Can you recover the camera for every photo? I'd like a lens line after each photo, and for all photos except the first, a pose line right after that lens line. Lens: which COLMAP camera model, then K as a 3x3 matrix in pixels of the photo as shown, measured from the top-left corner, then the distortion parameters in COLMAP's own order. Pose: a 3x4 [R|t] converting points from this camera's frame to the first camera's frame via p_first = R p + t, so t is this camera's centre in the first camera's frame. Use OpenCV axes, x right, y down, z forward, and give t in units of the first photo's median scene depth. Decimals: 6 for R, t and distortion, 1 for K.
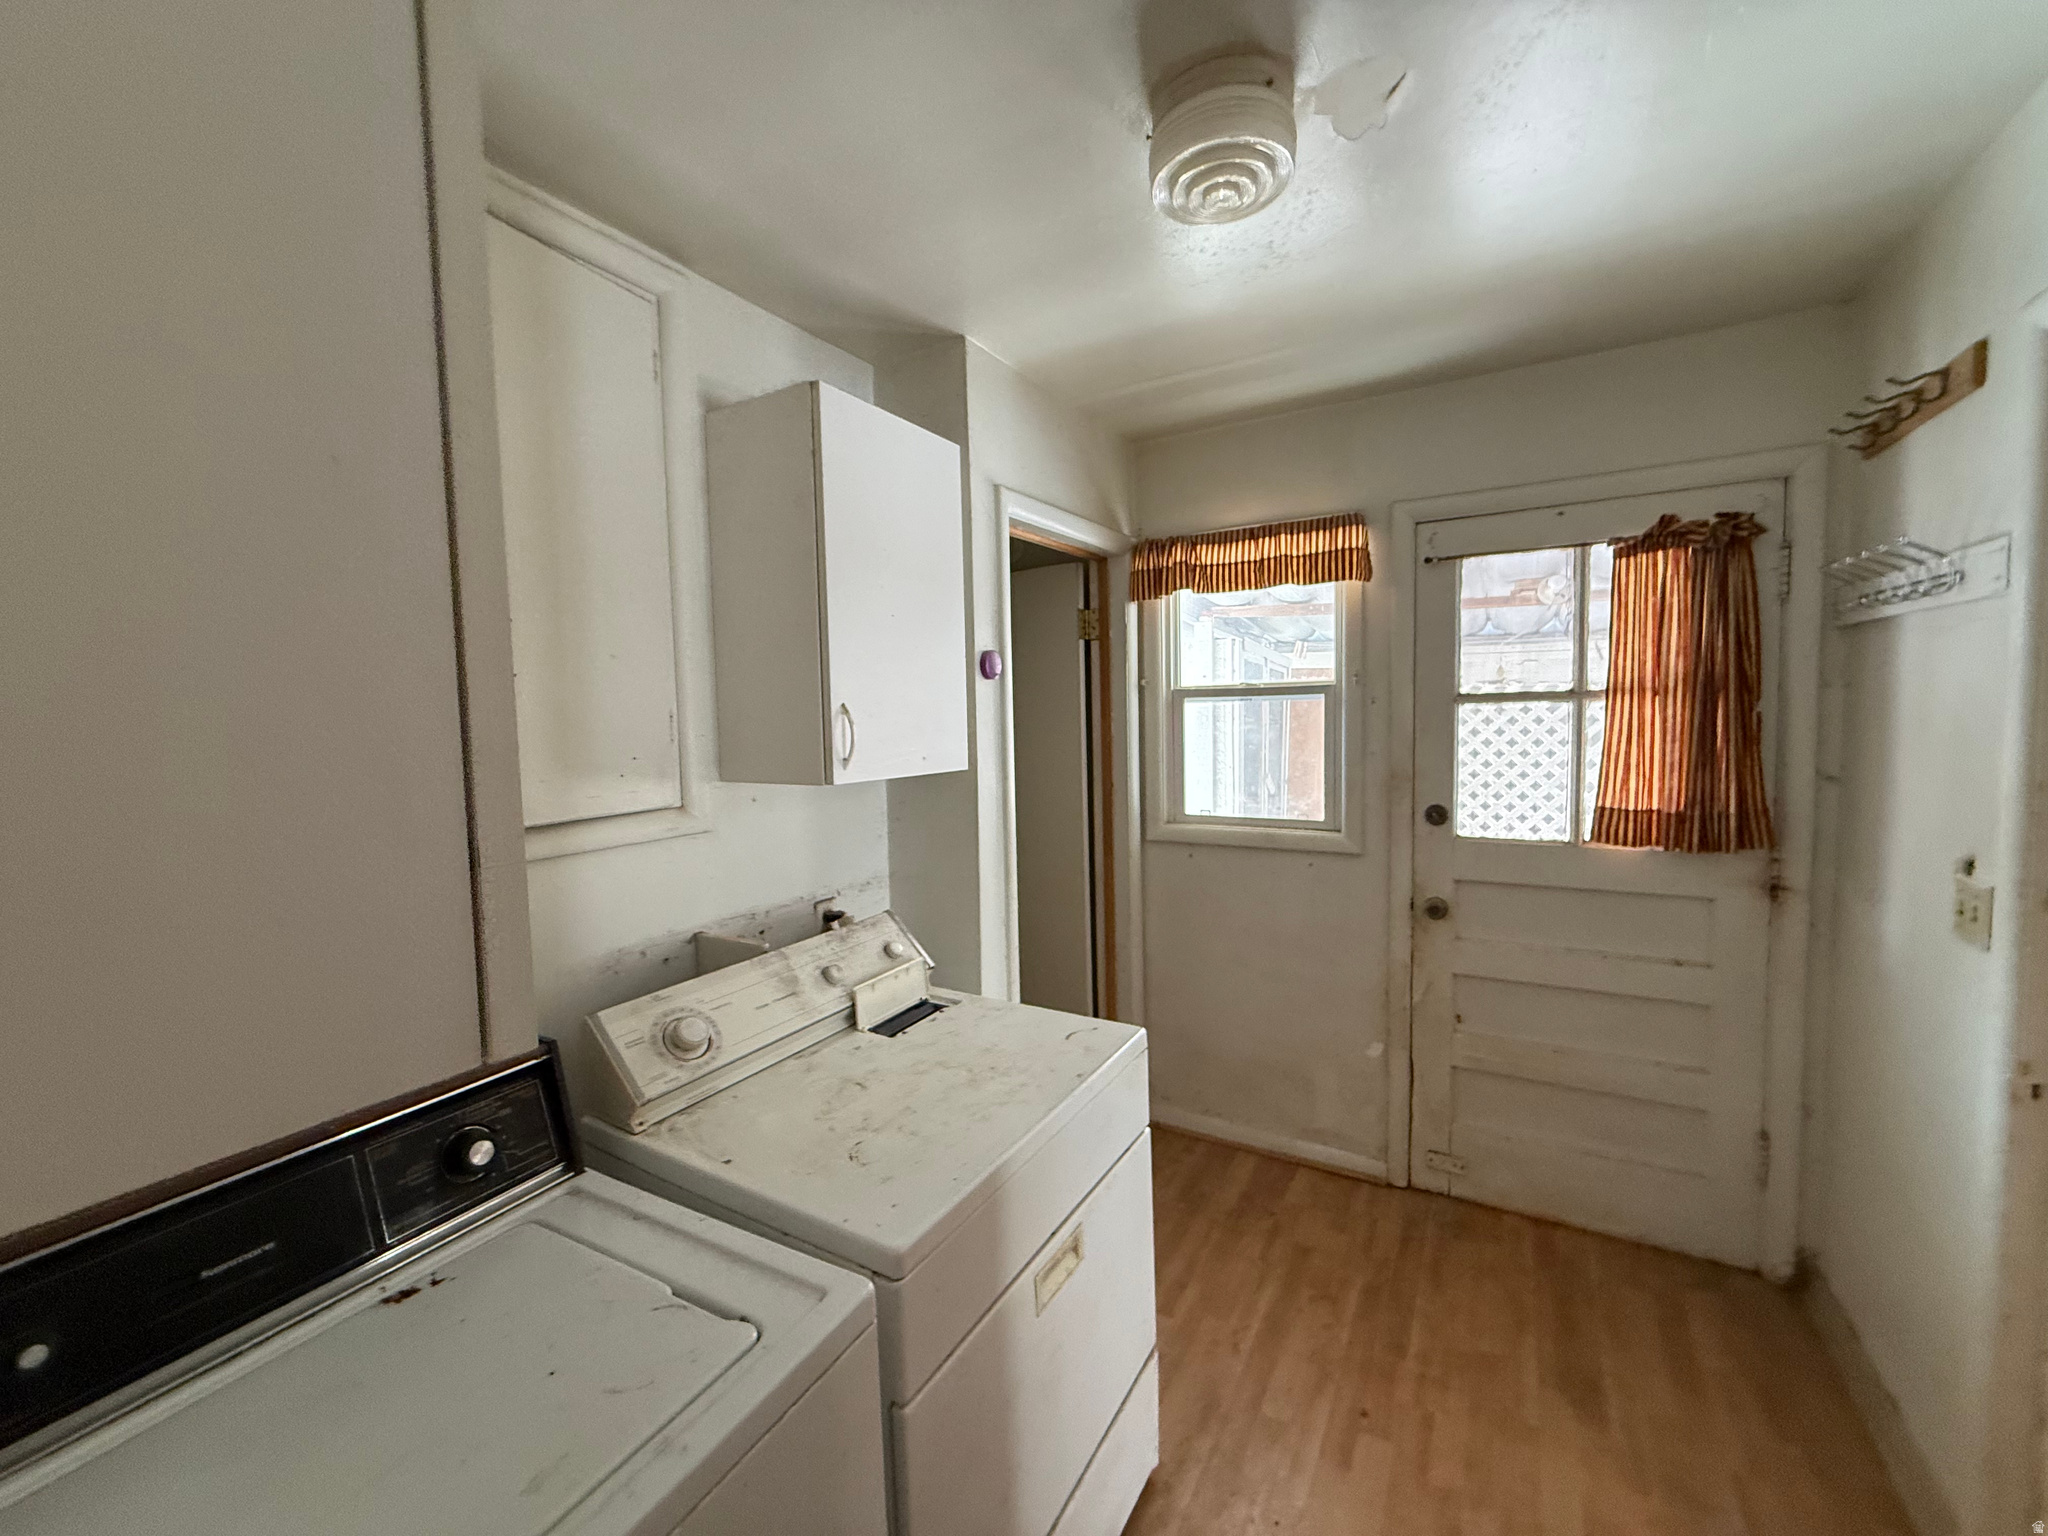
lens RADIAL K [[813.0, 0, 1018.4], [0, 813.0, 776.3], [0, 0, 1]] dist [-0.003612, 0.000222]
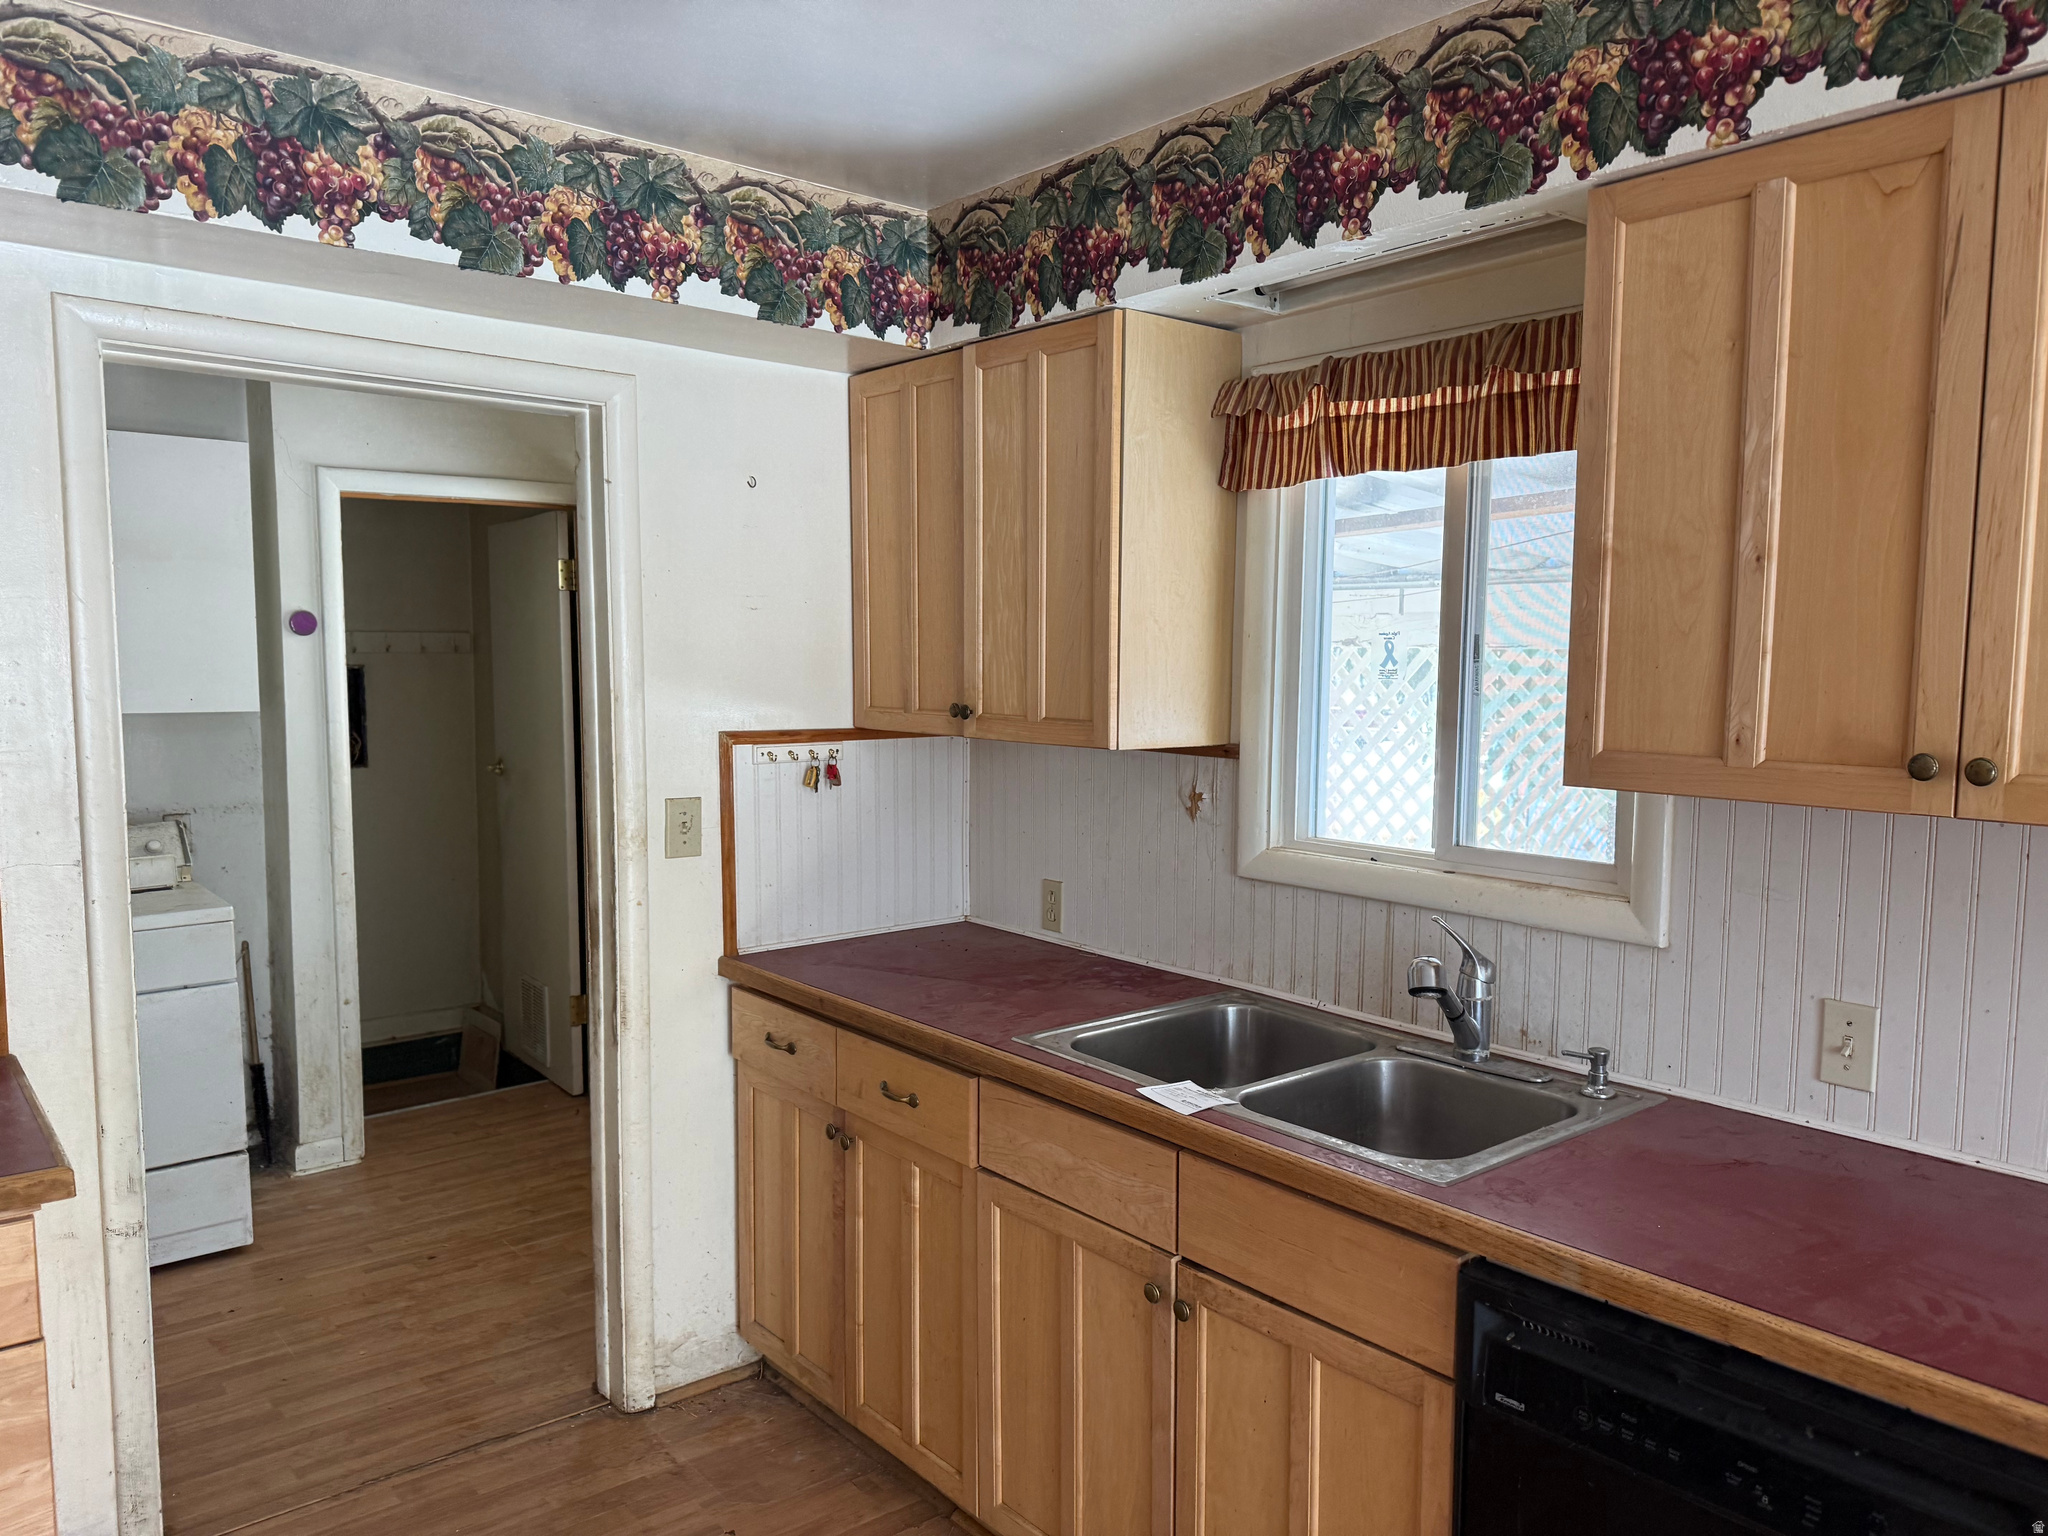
lens RADIAL K [[1443.0, 0, 1035.3], [0, 1443.0, 788.4], [0, 0, 1]] dist [0.034809, -0.035389]
pose [[0.940652, 0.061981, -0.333666, 0.706502], [-0.053945, 0.997988, 0.033306, -0.012032], [0.335059, -0.013330, 0.942103, -0.265519]]
